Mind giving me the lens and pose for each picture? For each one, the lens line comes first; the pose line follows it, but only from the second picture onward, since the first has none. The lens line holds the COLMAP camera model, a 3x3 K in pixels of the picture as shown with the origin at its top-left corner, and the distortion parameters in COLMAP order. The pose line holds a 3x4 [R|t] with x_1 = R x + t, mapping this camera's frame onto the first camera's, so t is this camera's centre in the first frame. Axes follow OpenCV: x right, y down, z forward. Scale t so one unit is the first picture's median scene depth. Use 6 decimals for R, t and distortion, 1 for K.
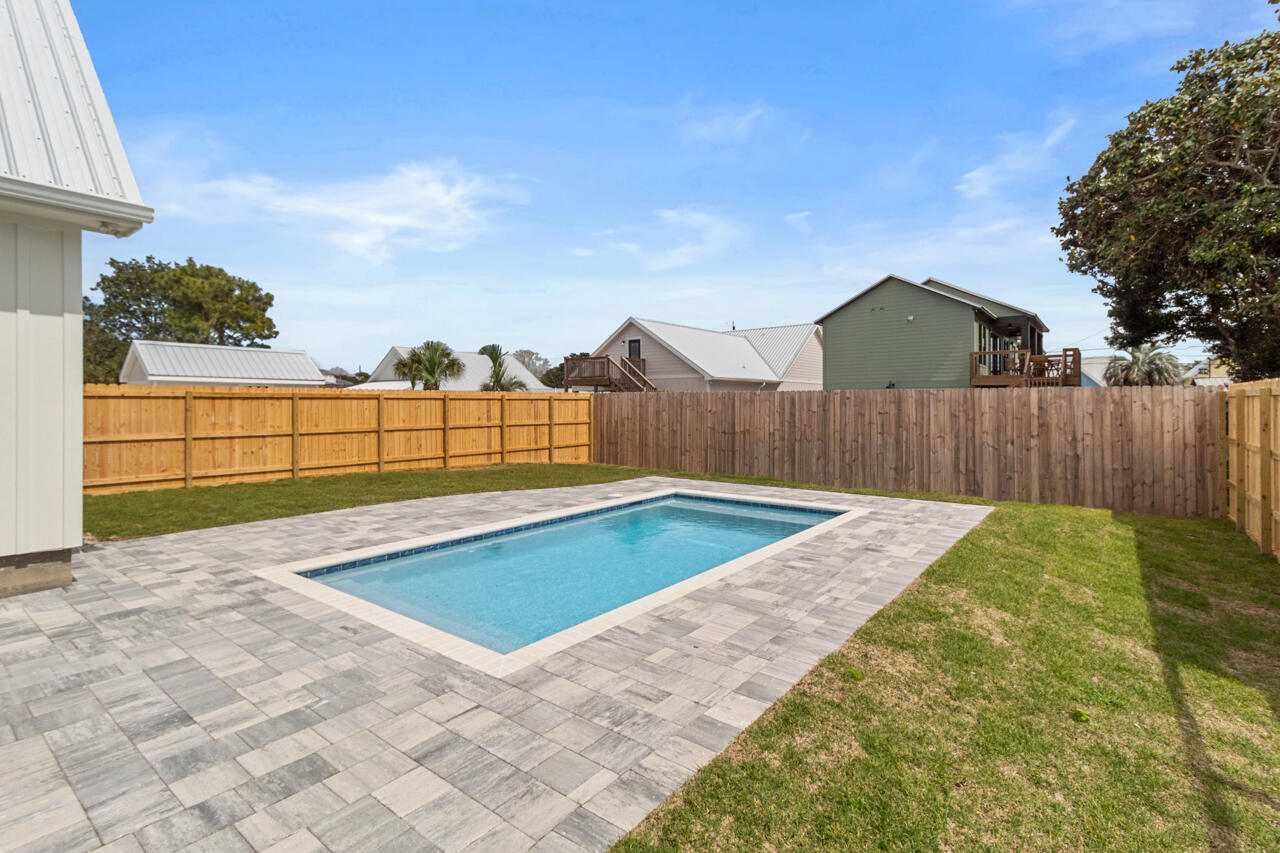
lens RADIAL K [[605.4, 0, 638.7], [0, 605.4, 405.2], [0, 0, 1]] dist [0.000878, 0.000122]
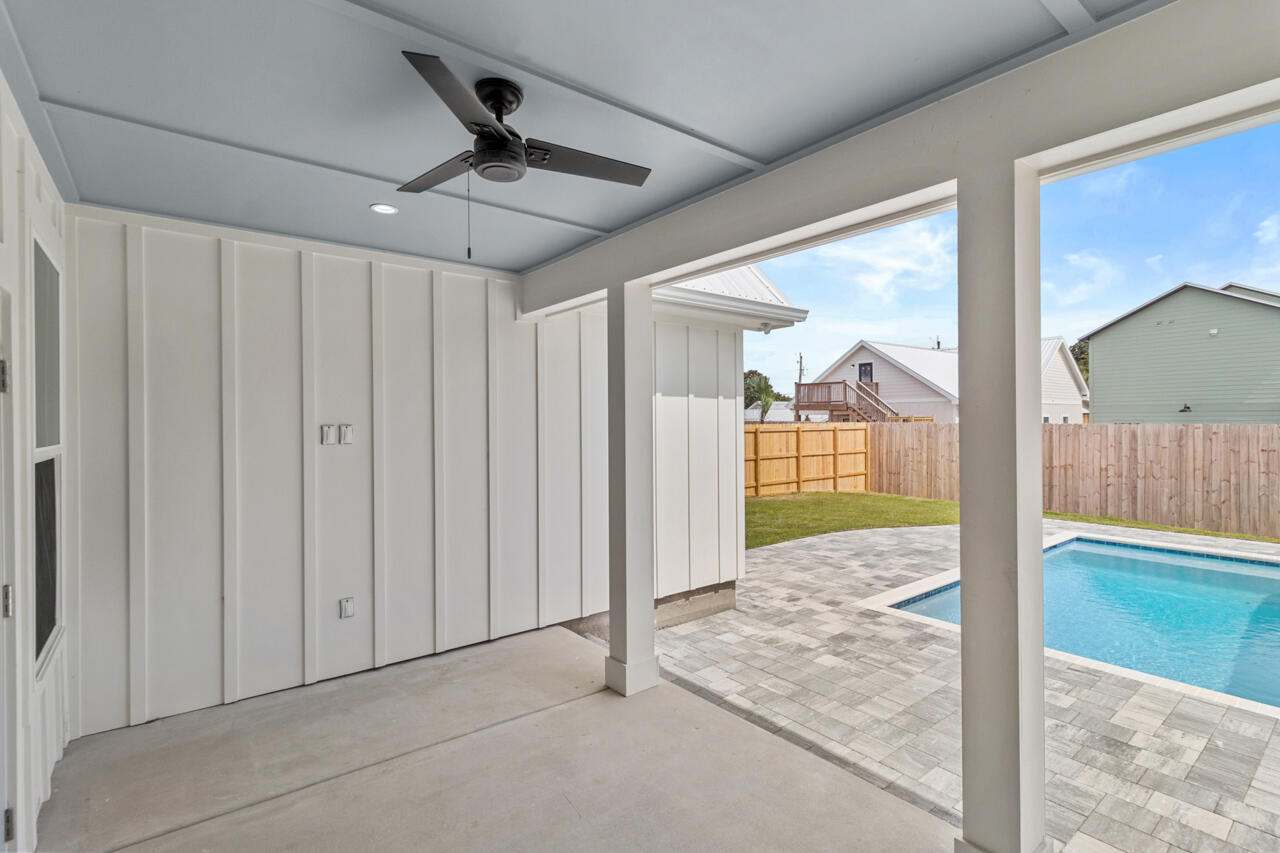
lens RADIAL K [[602.3, 0, 640.0], [0, 602.3, 426.5], [0, 0, 1]] dist [0.000282, 0.000035]
pose [[0.969293, -0.000770, -0.245909, -0.244777], [0.002971, 0.999959, 0.008578, -0.028952], [0.245893, -0.009045, 0.969255, -0.083198]]
